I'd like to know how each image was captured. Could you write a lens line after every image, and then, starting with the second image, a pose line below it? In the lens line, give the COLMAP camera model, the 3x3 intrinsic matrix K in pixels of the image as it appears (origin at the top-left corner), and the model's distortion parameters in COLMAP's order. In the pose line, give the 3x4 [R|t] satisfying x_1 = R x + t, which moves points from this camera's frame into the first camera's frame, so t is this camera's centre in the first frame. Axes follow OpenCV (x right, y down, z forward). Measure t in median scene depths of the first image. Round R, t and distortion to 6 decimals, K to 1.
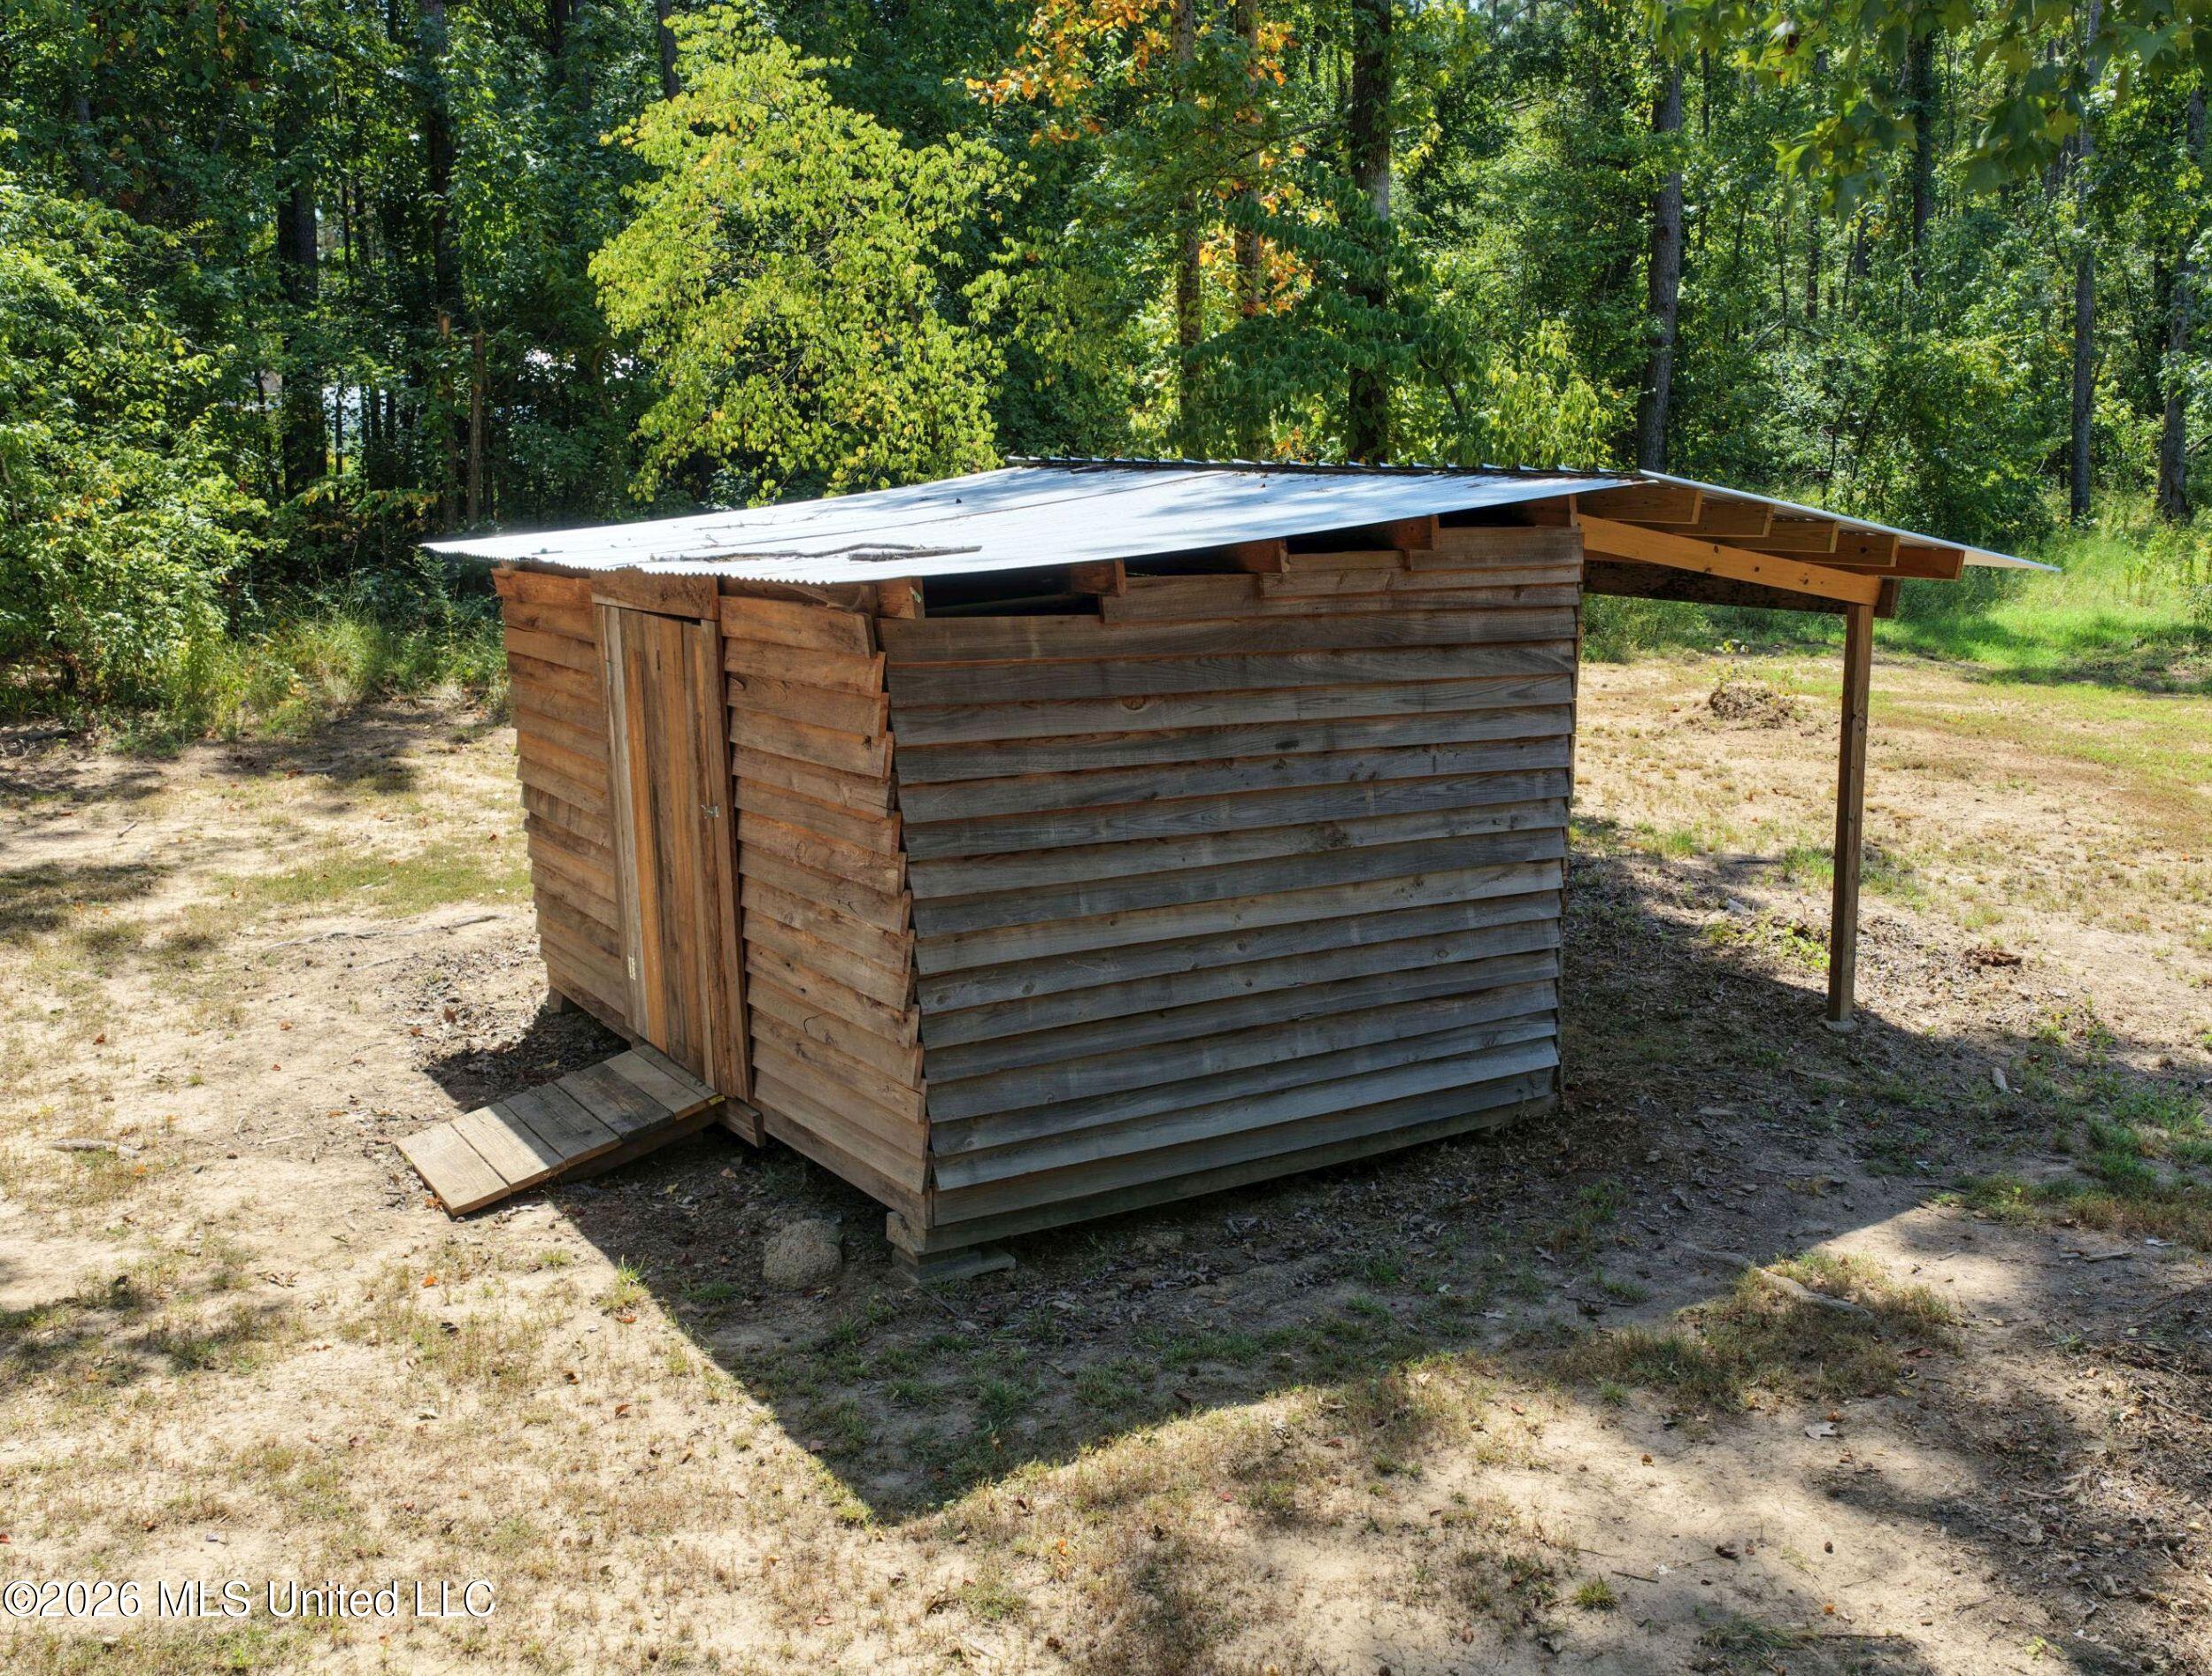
lens RADIAL K [[2082.8, 0, 1188.6], [0, 2082.8, 838.0], [0, 0, 1]] dist [-0.002244, 0.009096]
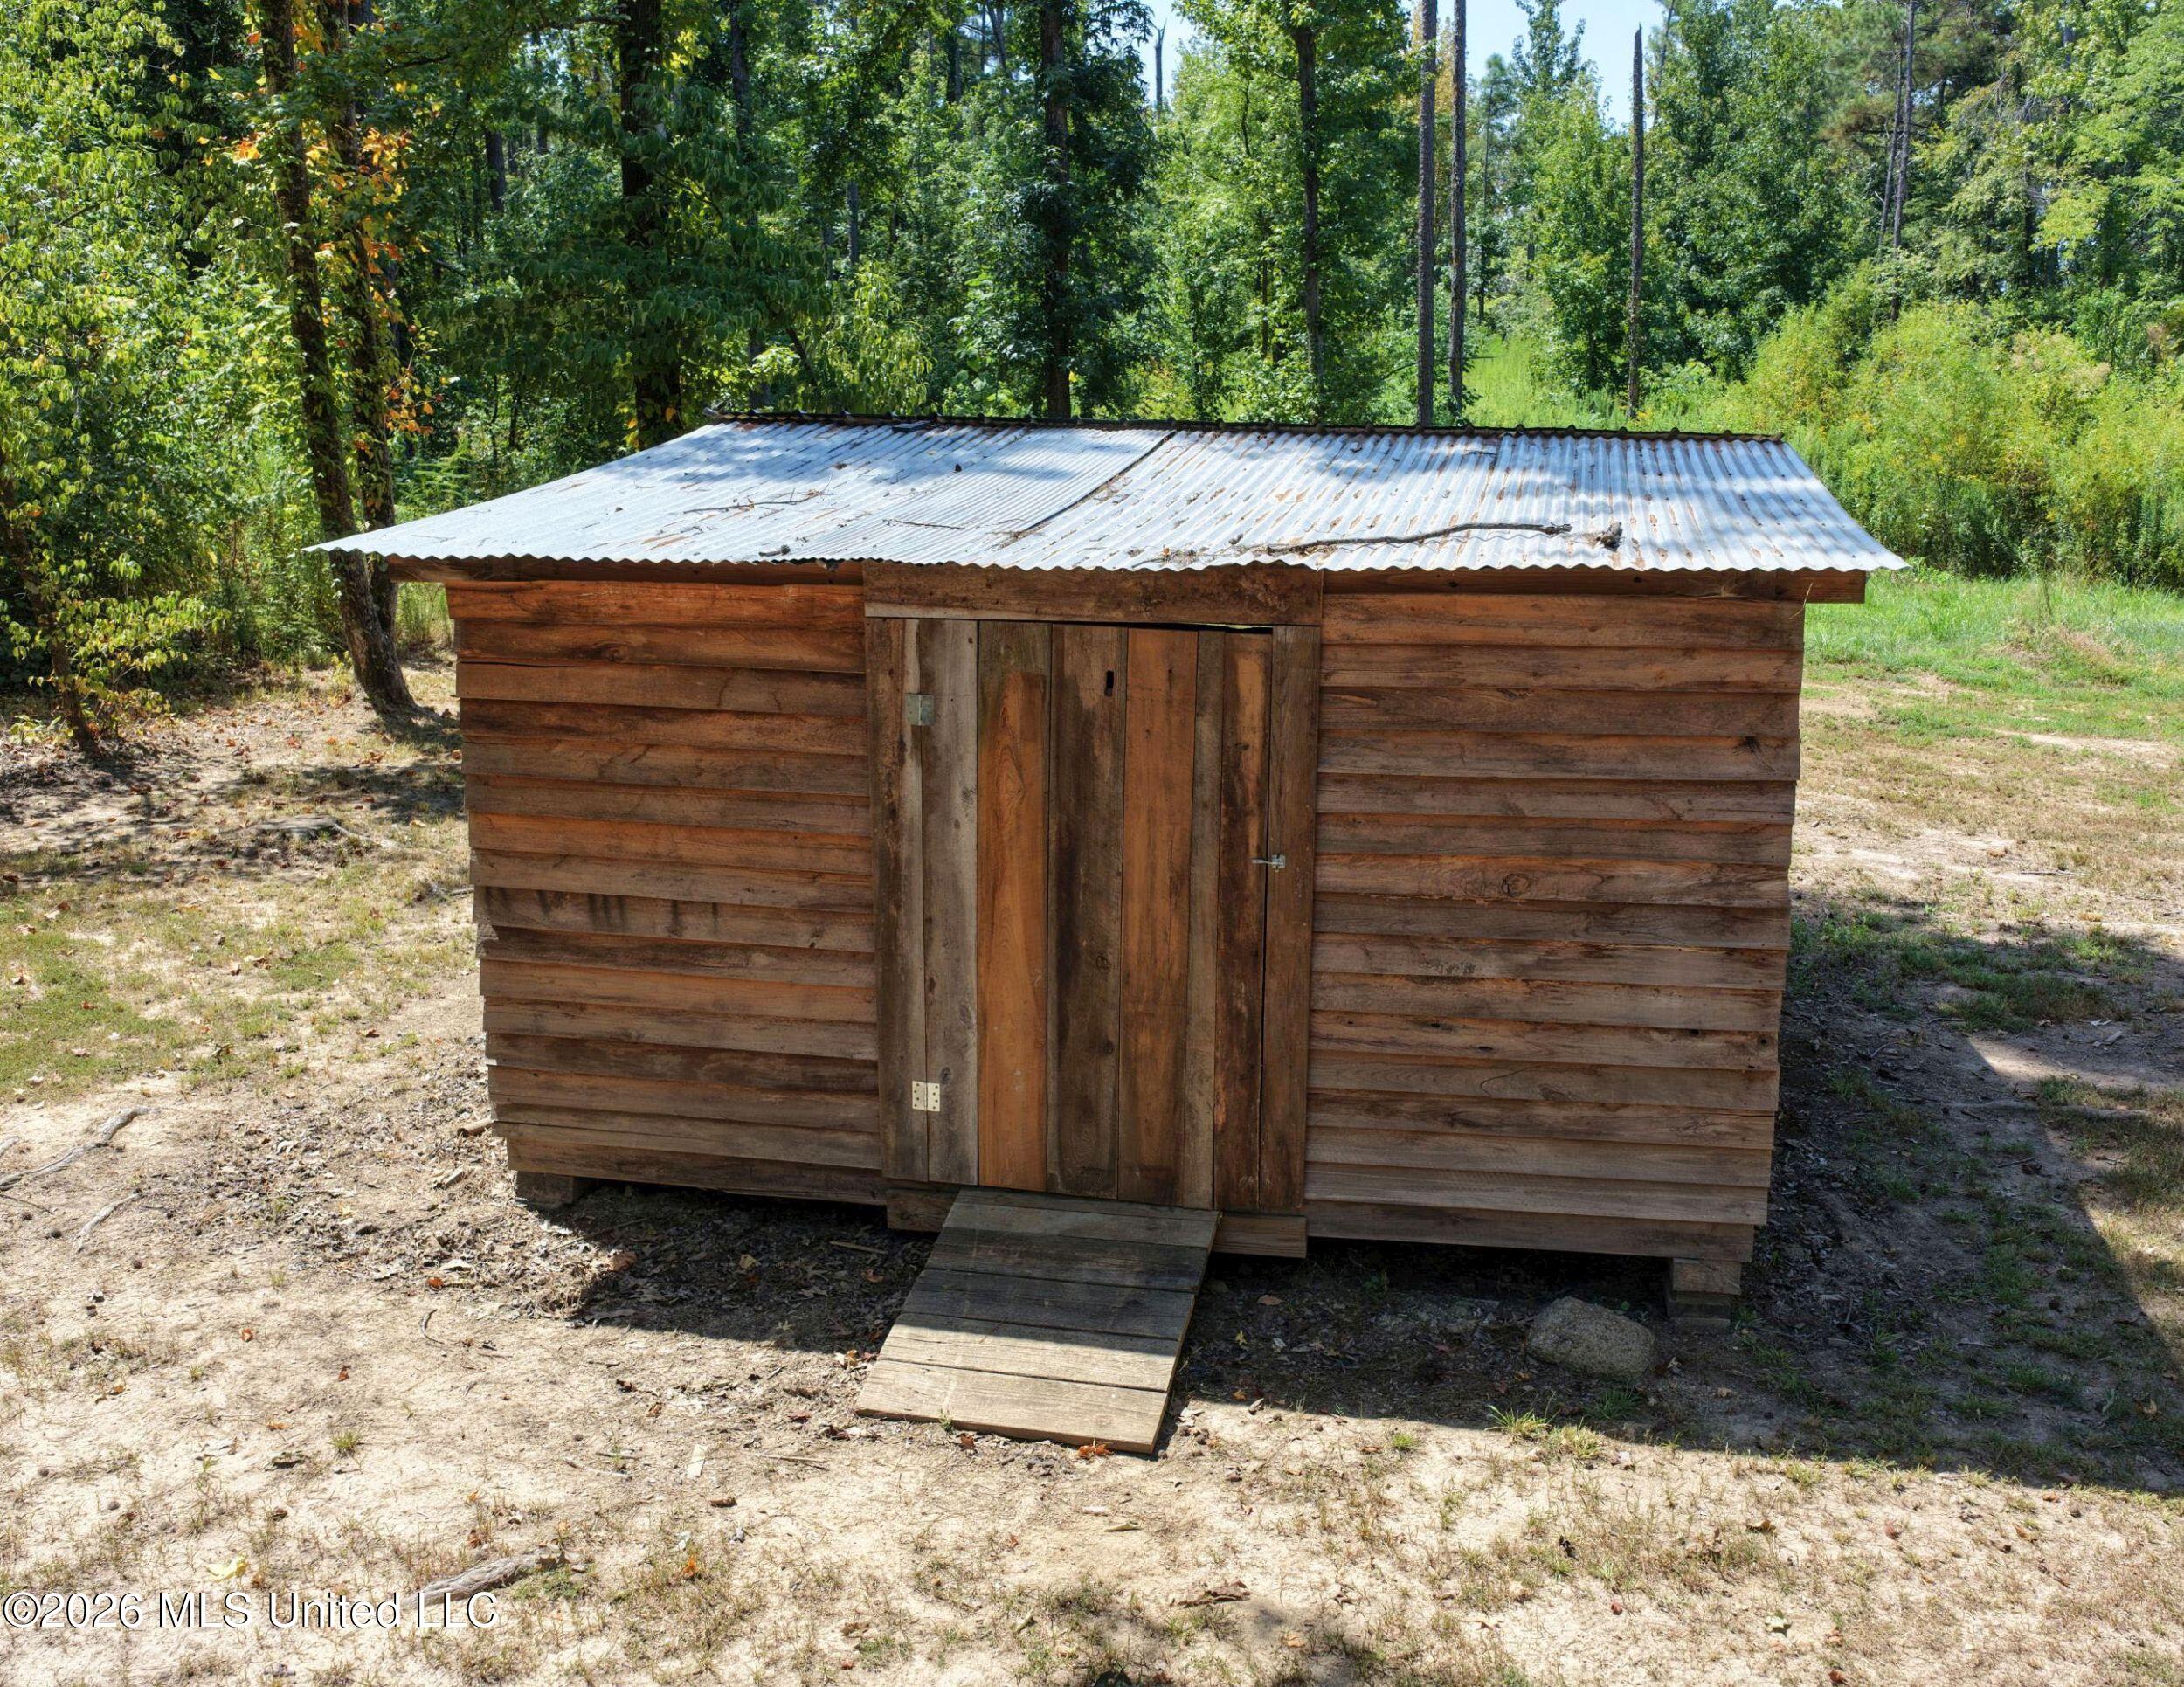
lens RADIAL K [[2061.4, 0, 1082.7], [0, 2061.4, 877.8], [0, 0, 1]] dist [0.000371, -0.027866]
pose [[0.715384, -0.153254, 0.681718, -0.831509], [0.124086, 0.988007, 0.091895, -0.090420], [-0.687625, 0.018851, 0.725821, 0.474975]]
